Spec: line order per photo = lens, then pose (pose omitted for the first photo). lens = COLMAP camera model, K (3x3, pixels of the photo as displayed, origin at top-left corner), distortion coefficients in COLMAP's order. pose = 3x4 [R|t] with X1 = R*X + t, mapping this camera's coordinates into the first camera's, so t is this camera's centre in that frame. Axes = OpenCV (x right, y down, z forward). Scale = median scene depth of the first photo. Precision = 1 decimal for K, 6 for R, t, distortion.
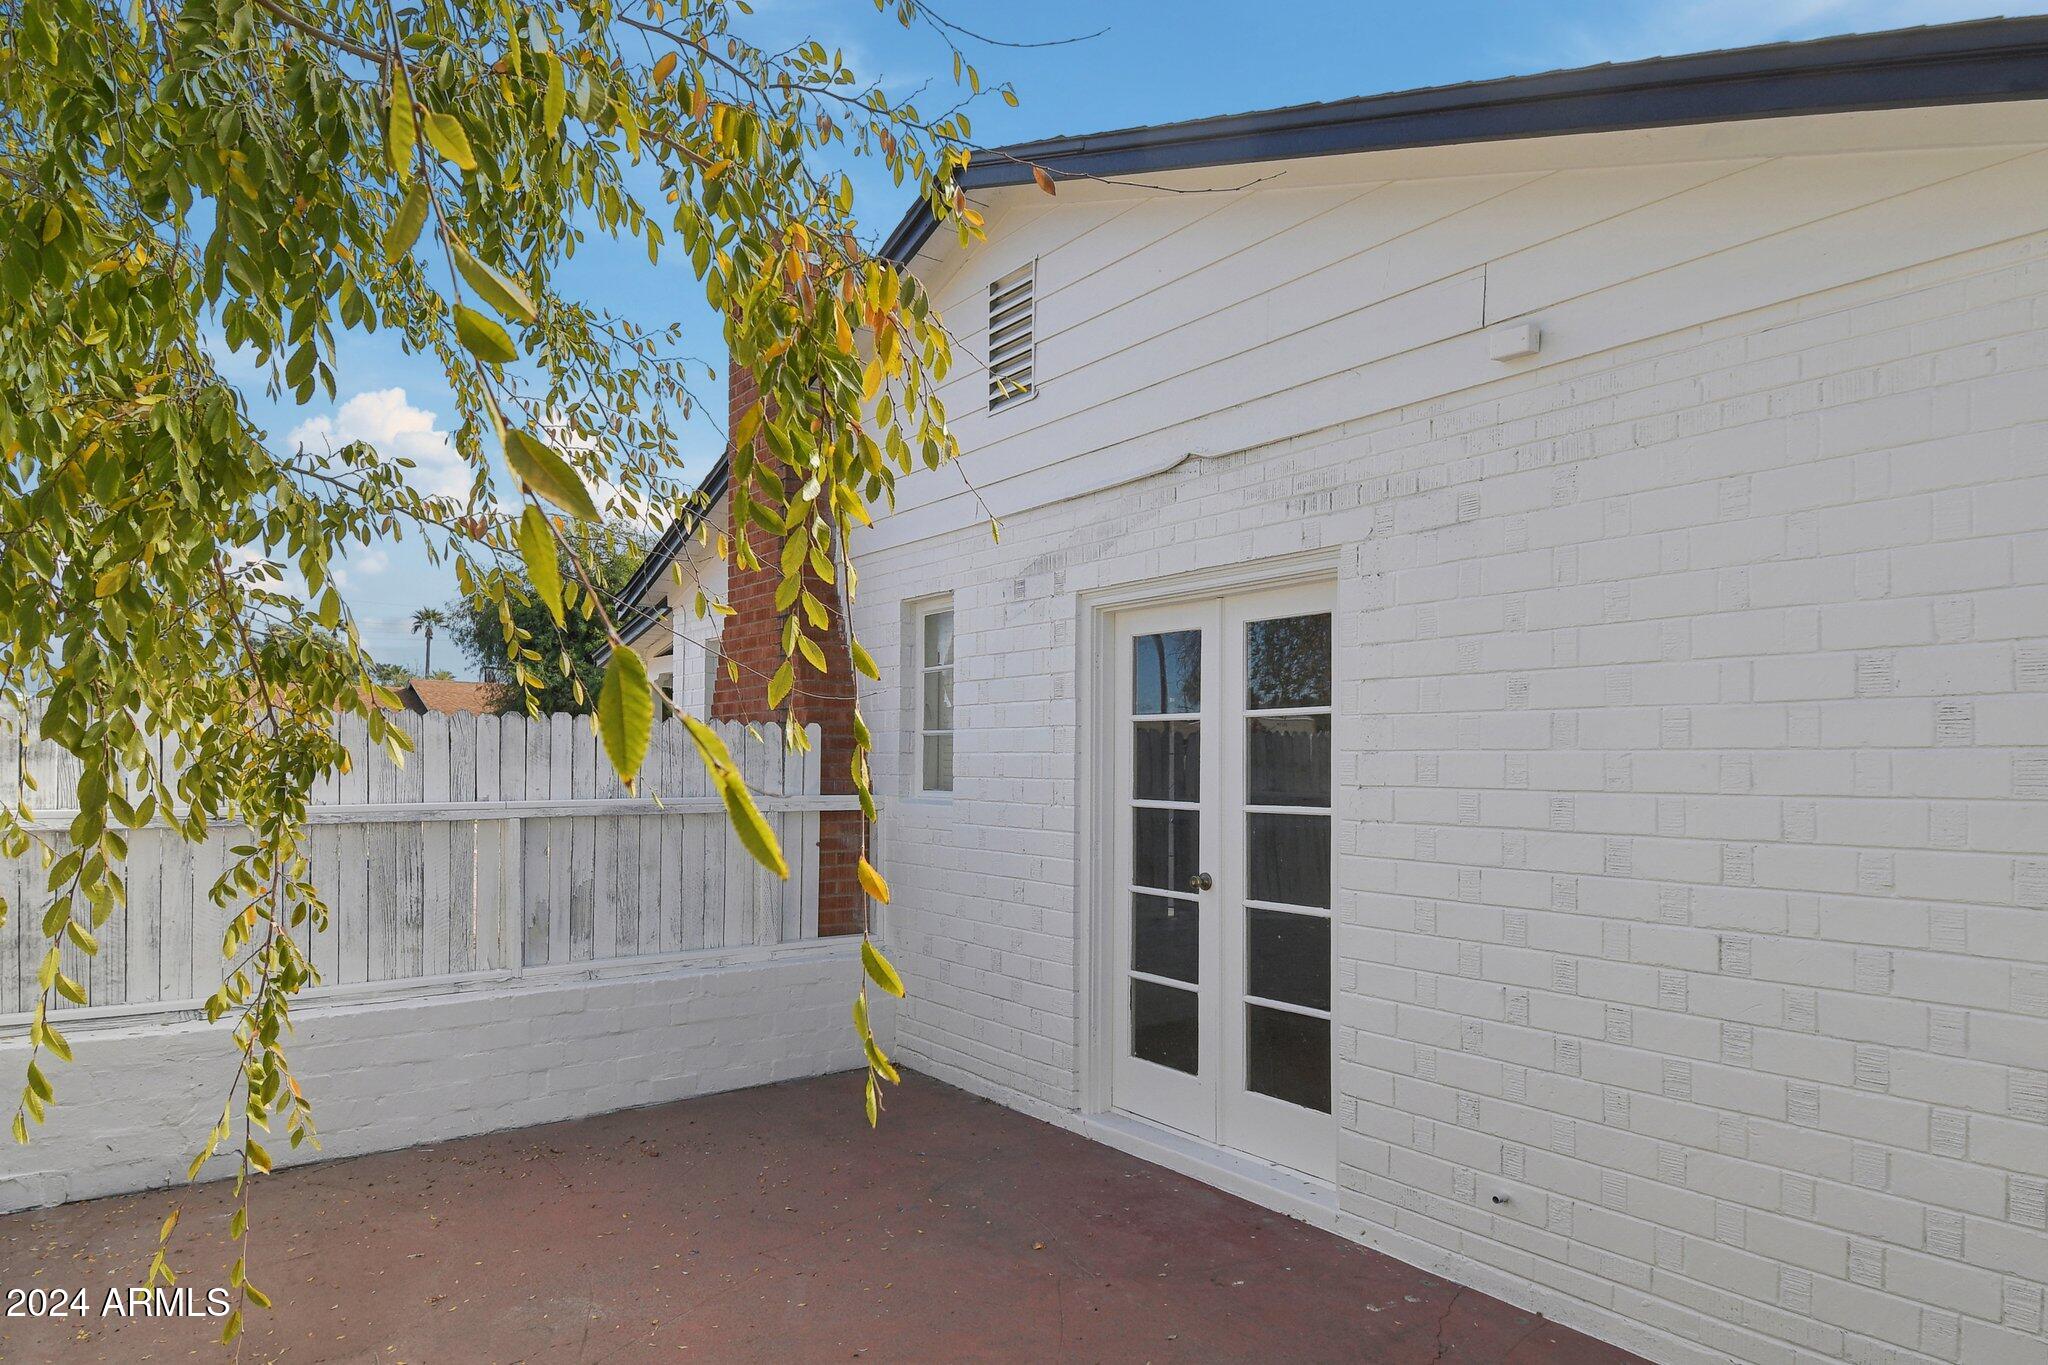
lens RADIAL K [[1247.3, 0, 1022.1], [0, 1247.3, 763.3], [0, 0, 1]] dist [0.002014, -0.000693]
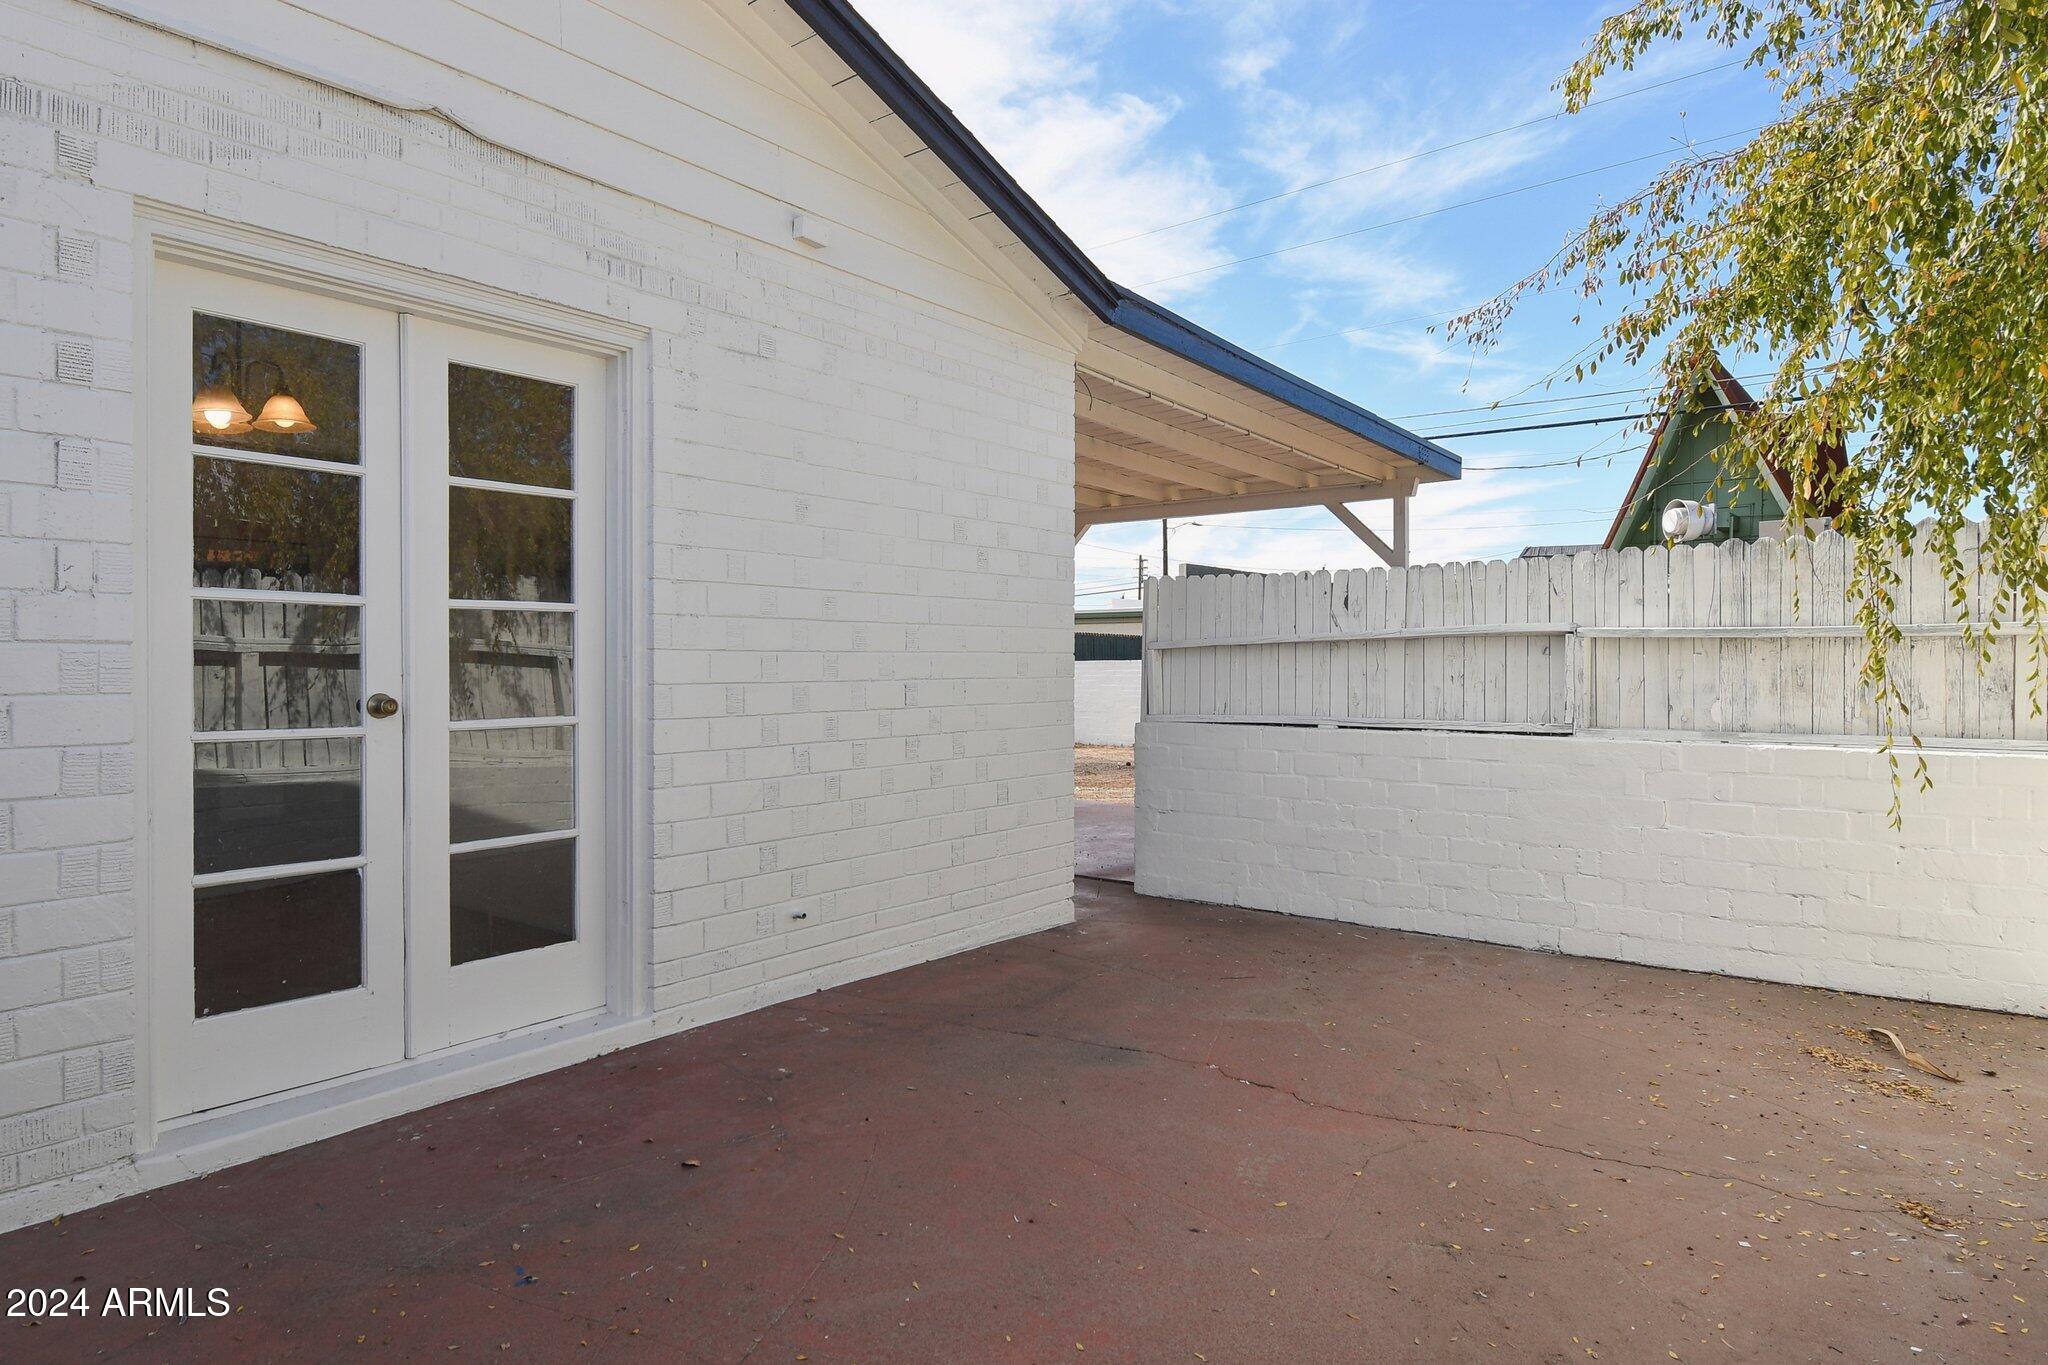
lens RADIAL K [[1181.4, 0, 1024.0], [0, 1181.4, 682.5], [0, 0, 1]] dist [0.016772, -0.000802]
pose [[-0.288886, -0.023284, 0.957080, -0.649054], [0.000128, 0.999703, 0.024359, 0.069625], [-0.957364, 0.007160, -0.288797, 0.903298]]
